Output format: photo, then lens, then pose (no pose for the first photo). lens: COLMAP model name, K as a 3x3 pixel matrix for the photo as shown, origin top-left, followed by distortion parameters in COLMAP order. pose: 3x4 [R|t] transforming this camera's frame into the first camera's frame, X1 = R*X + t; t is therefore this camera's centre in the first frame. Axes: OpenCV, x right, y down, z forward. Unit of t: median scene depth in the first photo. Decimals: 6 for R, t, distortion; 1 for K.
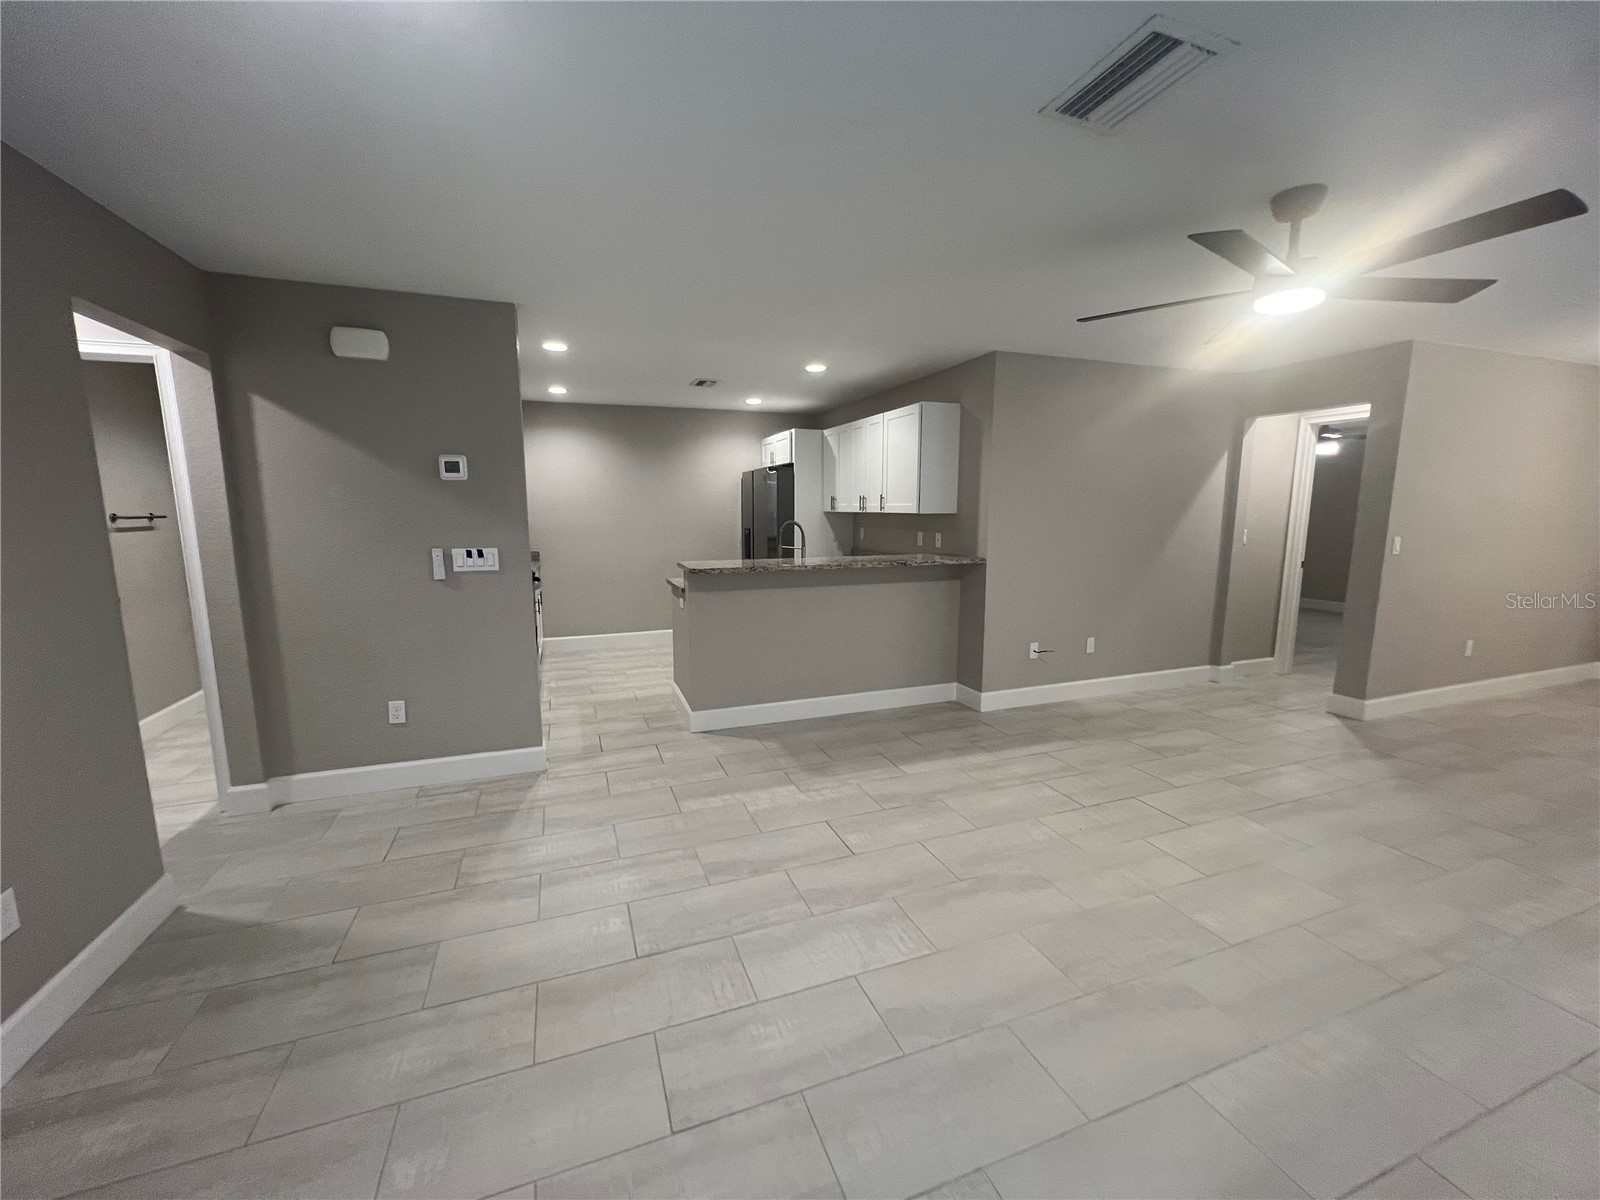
lens RADIAL K [[644.4, 0, 800.3], [0, 644.4, 603.8], [0, 0, 1]] dist [-0.003113, 0.000331]
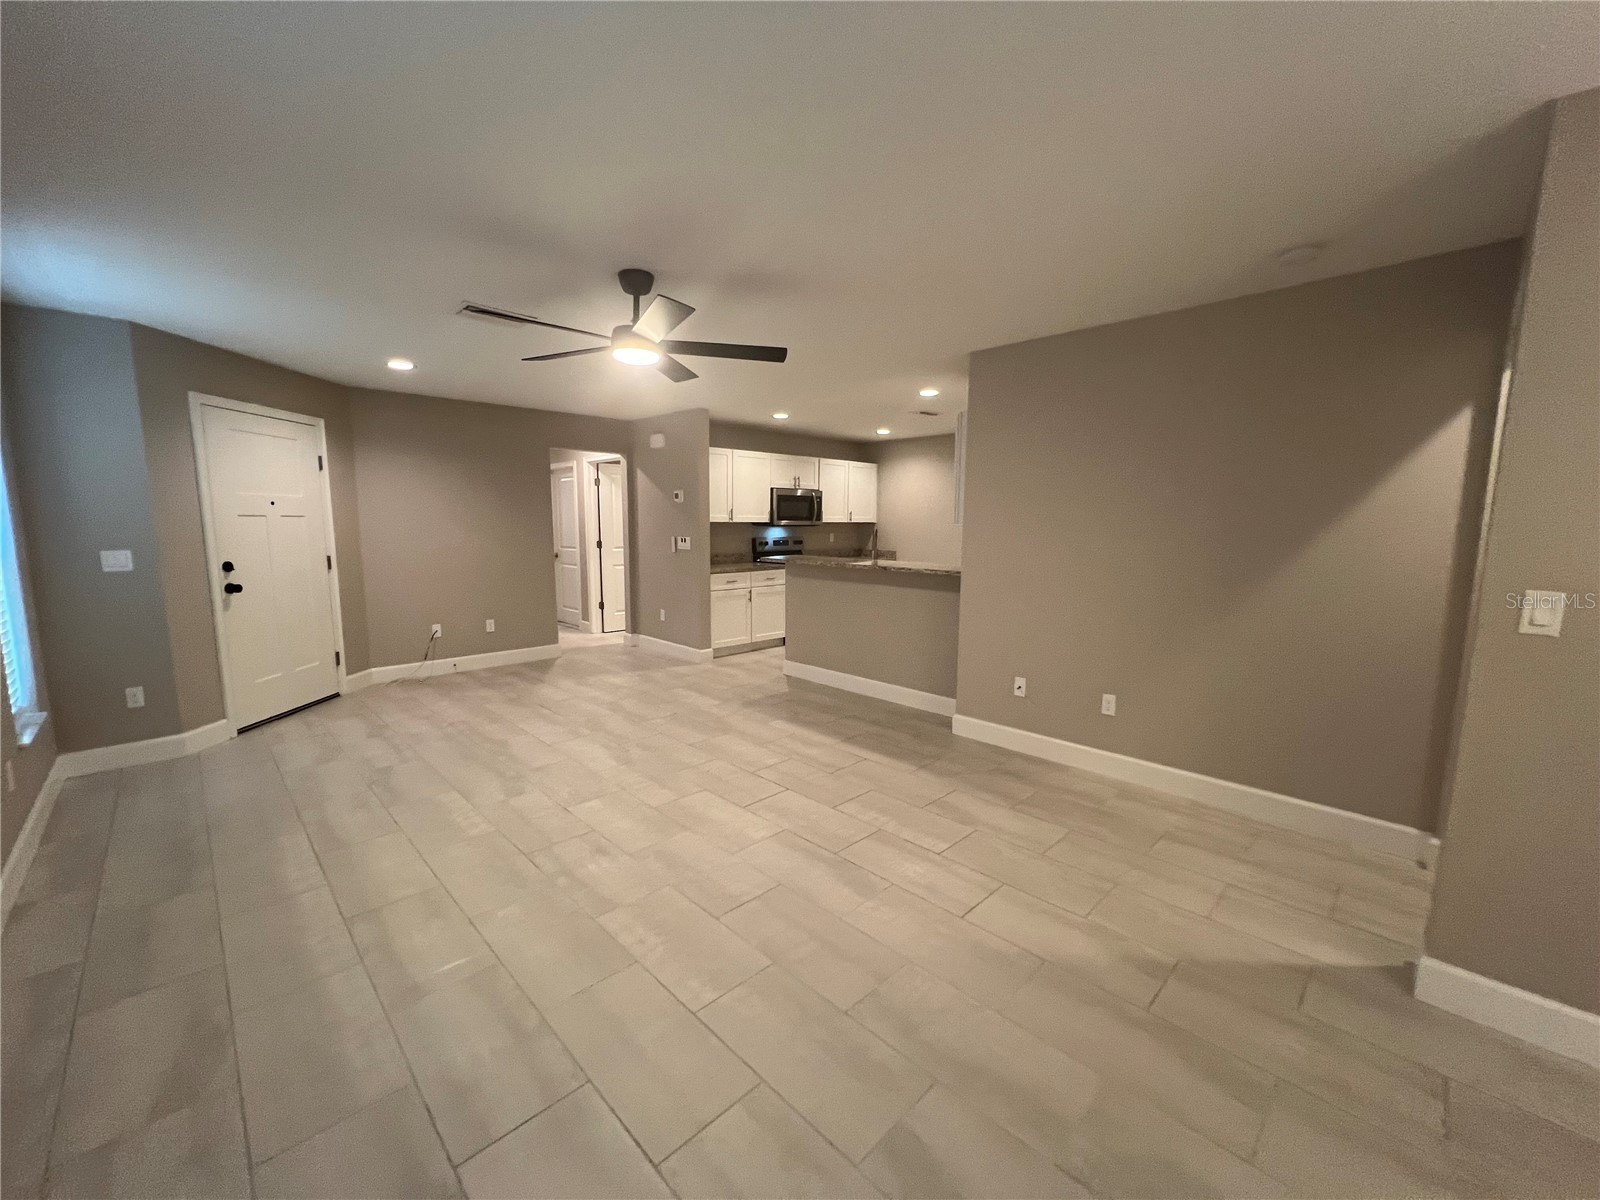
lens RADIAL K [[639.6, 0, 799.7], [0, 639.6, 604.2], [0, 0, 1]] dist [-0.000979, 0.000030]
pose [[0.406604, 0.124746, -0.905048, 1.066322], [-0.141331, 0.987298, 0.072588, -0.058597], [0.902607, 0.098397, 0.419069, 0.403739]]
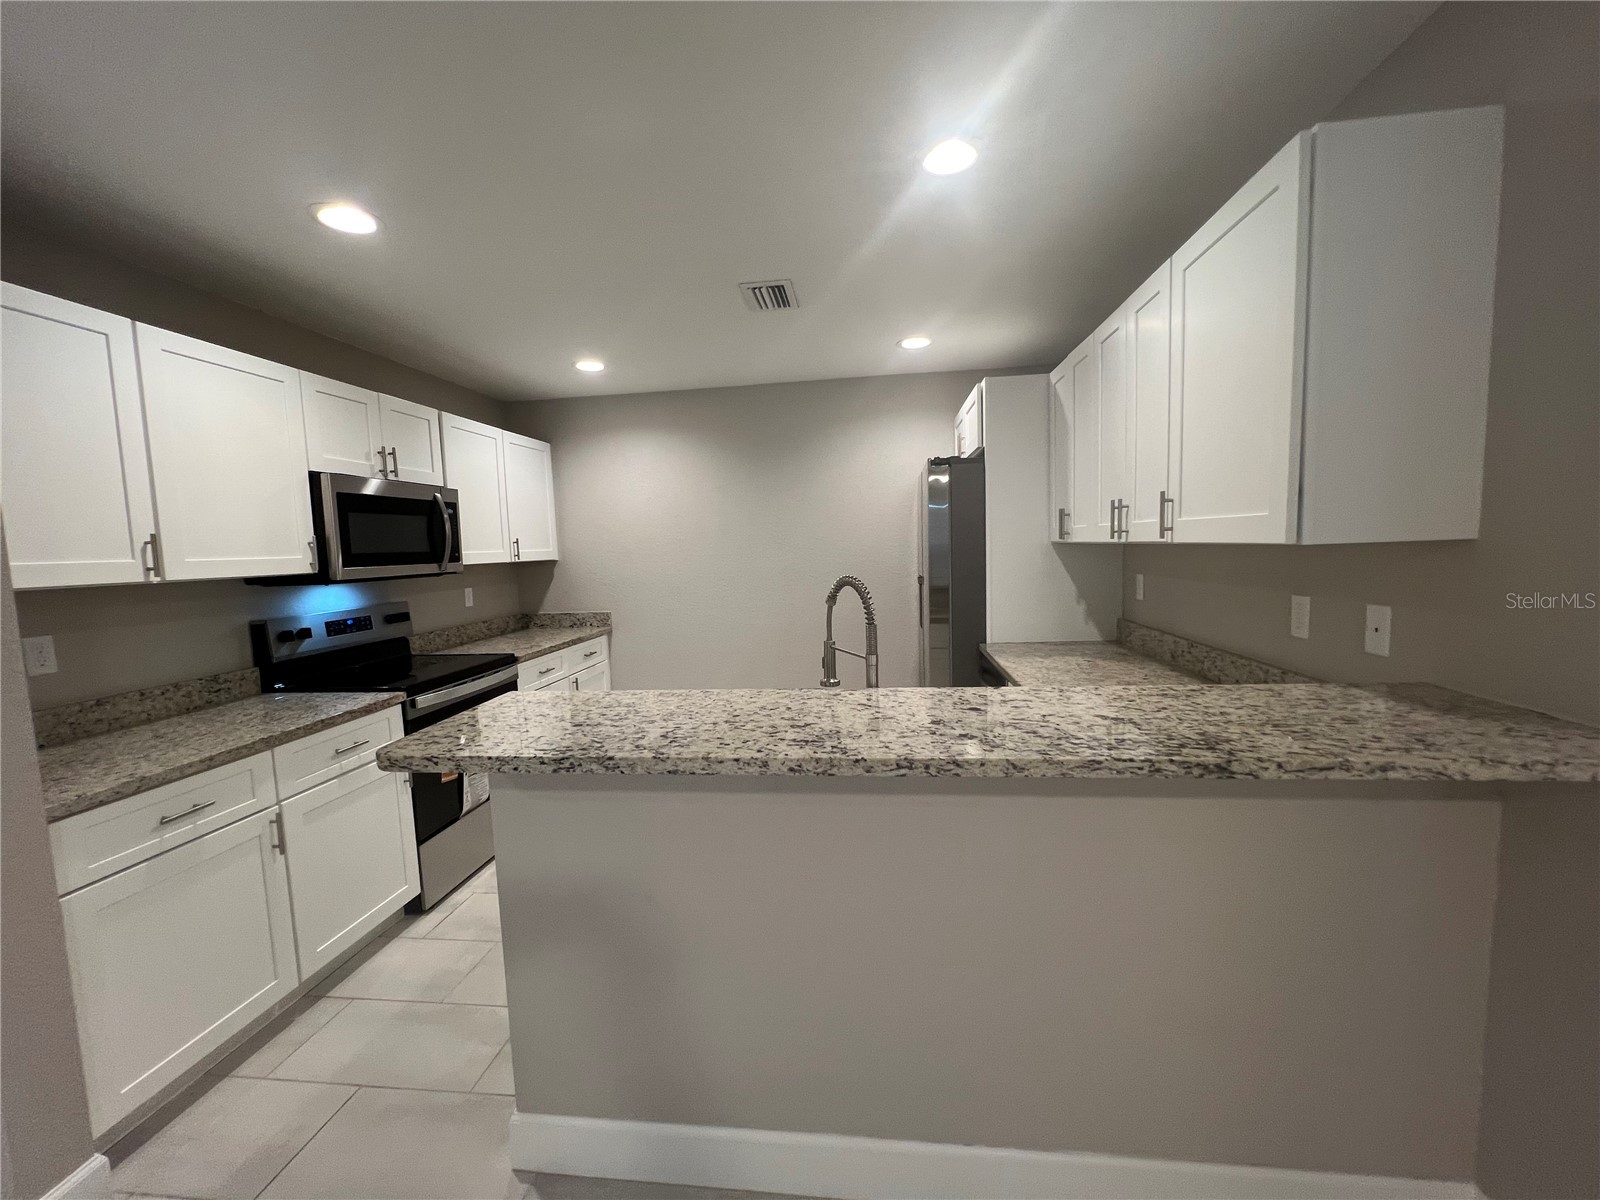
lens RADIAL K [[642.6, 0, 800.3], [0, 642.6, 604.1], [0, 0, 1]] dist [-0.002405, 0.000835]
pose [[0.889980, 0.012581, -0.455826, 0.128152], [-0.033938, 0.998674, -0.038699, -0.103425], [0.454735, 0.049912, 0.889227, 0.706270]]
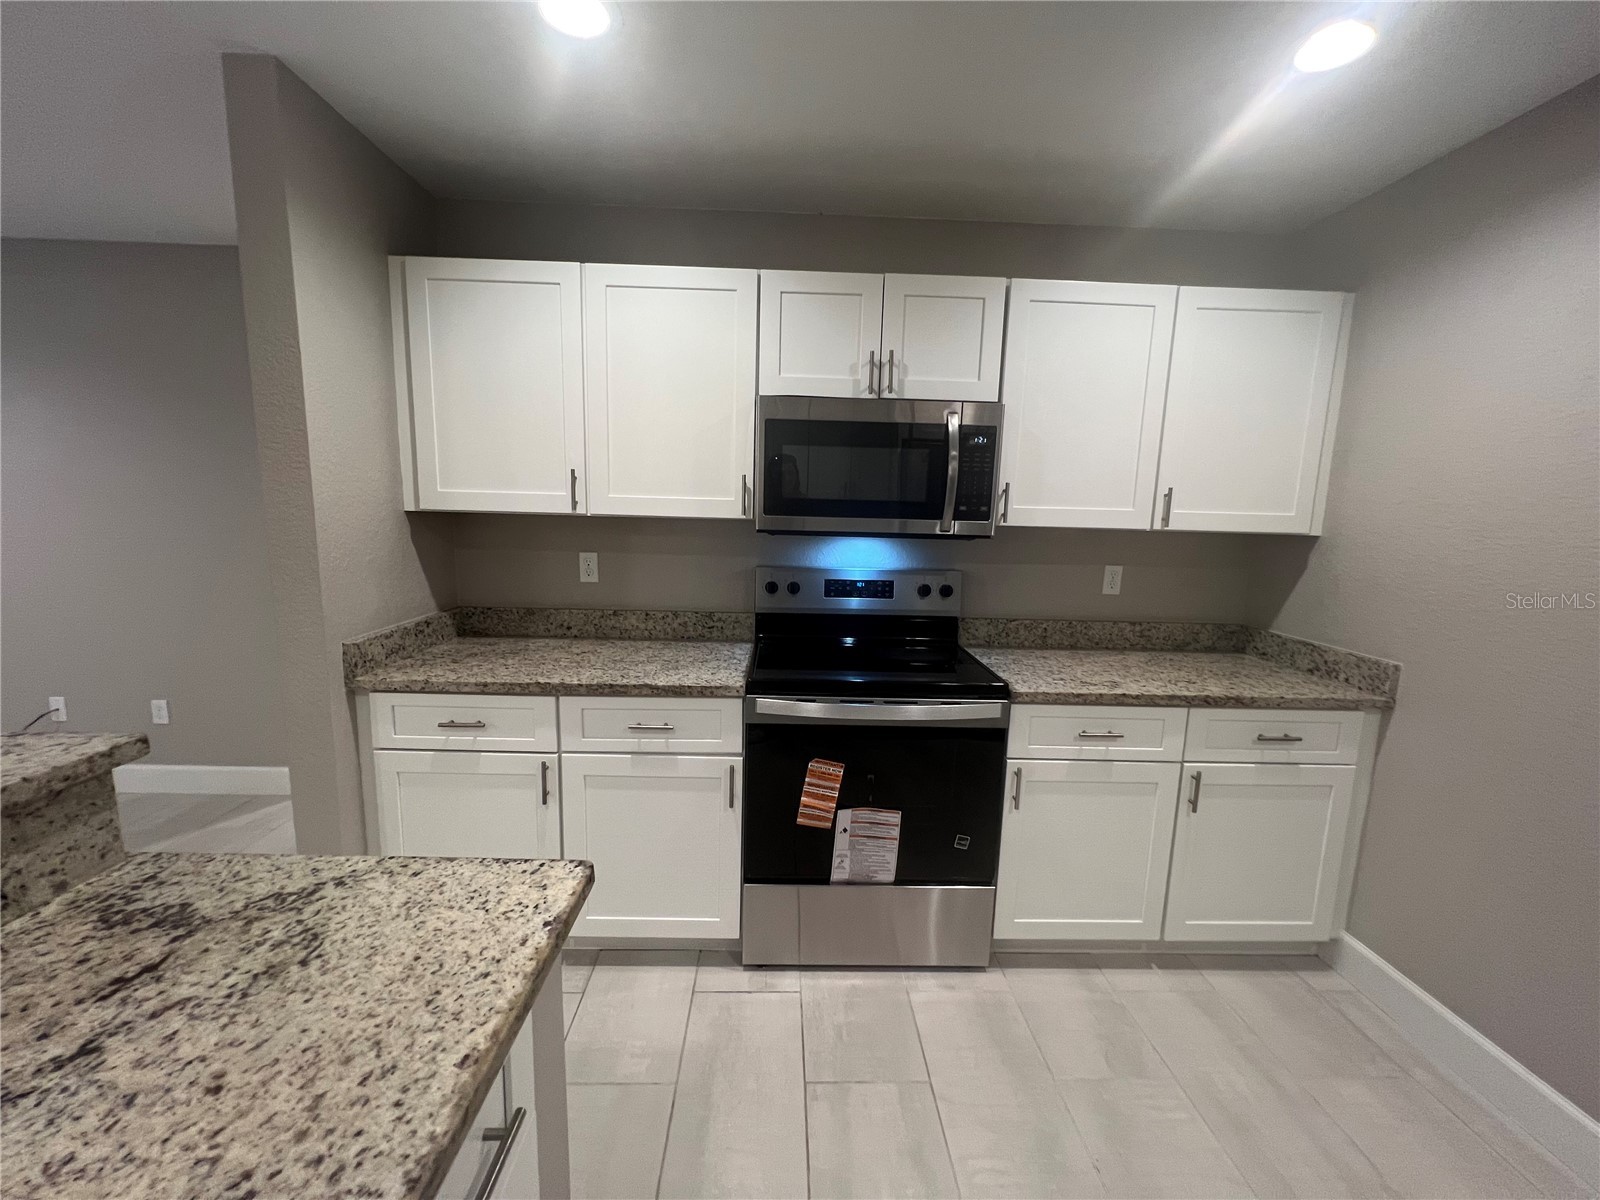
lens RADIAL K [[642.6, 0, 800.3], [0, 642.6, 604.1], [0, 0, 1]] dist [-0.002405, 0.000835]
pose [[-0.319475, 0.134522, -0.937997, -0.063361], [-0.166834, 0.966425, 0.195422, -0.177430], [0.932793, 0.218922, -0.286306, 1.204225]]
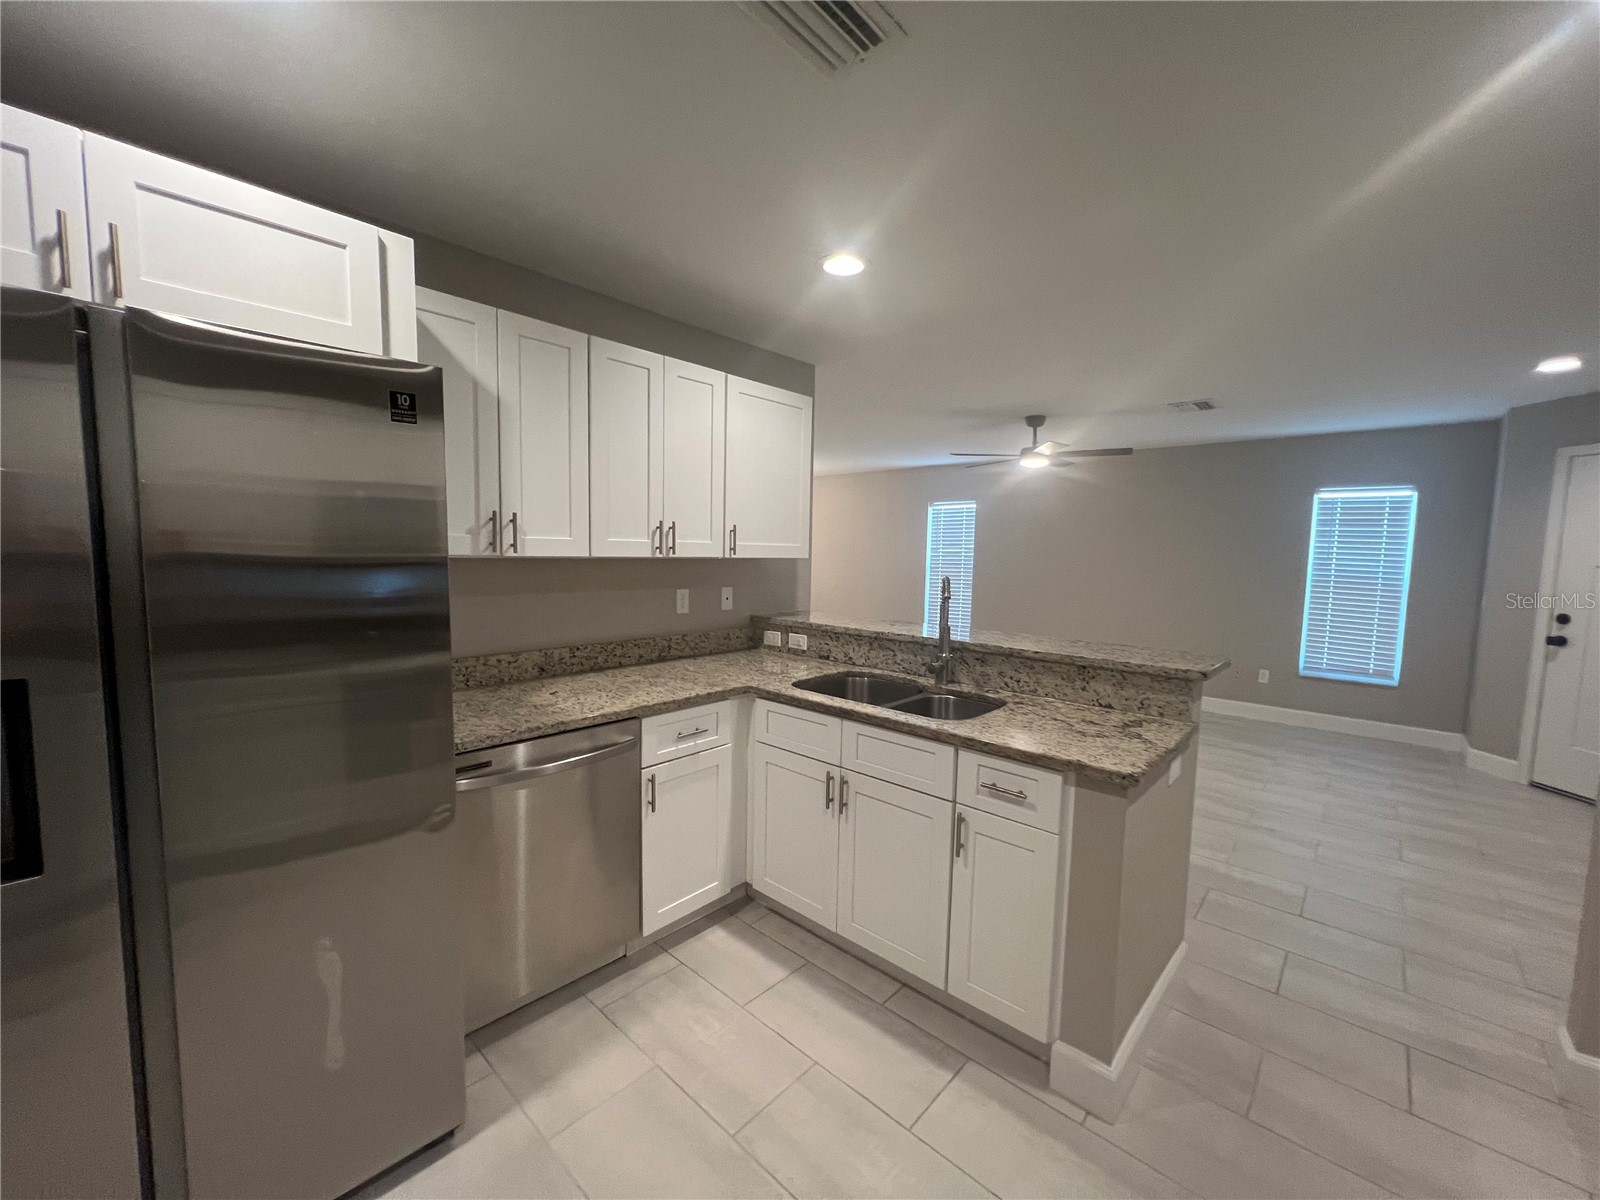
lens RADIAL K [[642.6, 0, 800.3], [0, 642.6, 604.1], [0, 0, 1]] dist [-0.002405, 0.000835]
pose [[-0.457359, -0.083137, 0.885388, -0.448381], [0.113015, 0.982114, 0.150599, -0.208845], [-0.882072, 0.168940, -0.439783, 1.400207]]
